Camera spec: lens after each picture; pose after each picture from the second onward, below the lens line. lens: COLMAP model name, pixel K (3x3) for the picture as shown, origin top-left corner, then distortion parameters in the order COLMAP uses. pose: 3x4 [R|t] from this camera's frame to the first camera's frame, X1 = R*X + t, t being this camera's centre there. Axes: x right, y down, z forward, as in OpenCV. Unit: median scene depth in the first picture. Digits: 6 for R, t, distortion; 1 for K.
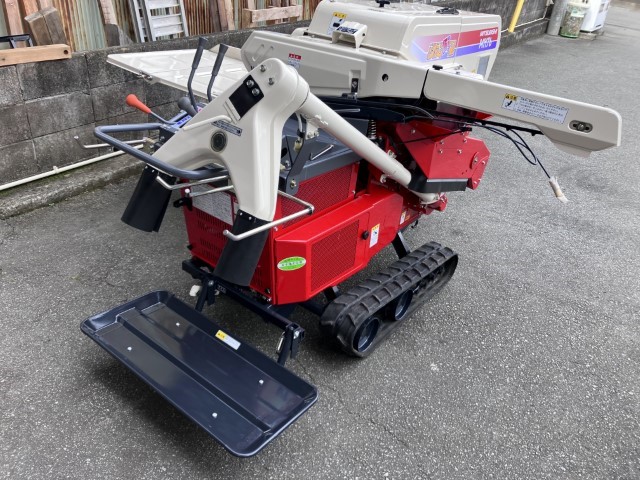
lens RADIAL K [[519.7, 0, 321.4], [0, 519.7, 240.9], [0, 0, 1]] dist [0.003607, -0.000373]
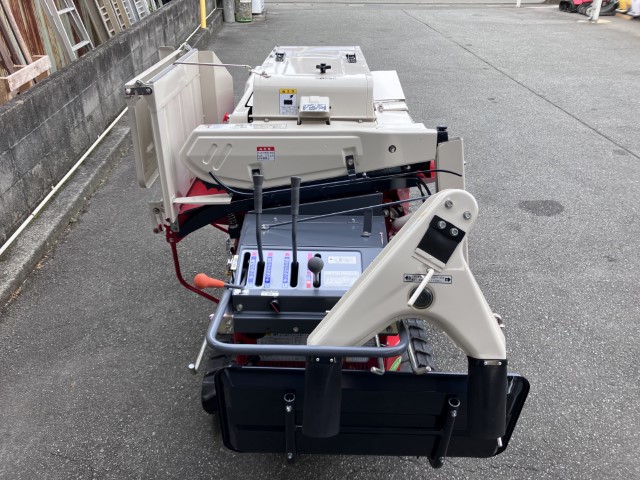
lens RADIAL K [[519.7, 0, 319.8], [0, 519.7, 238.9], [0, 0, 1]] dist [0.003607, -0.000373]
pose [[0.793530, -0.367035, 0.485382, -0.459328], [0.356114, 0.926875, 0.118687, -0.284845], [-0.493451, 0.078670, 0.866209, 0.207970]]
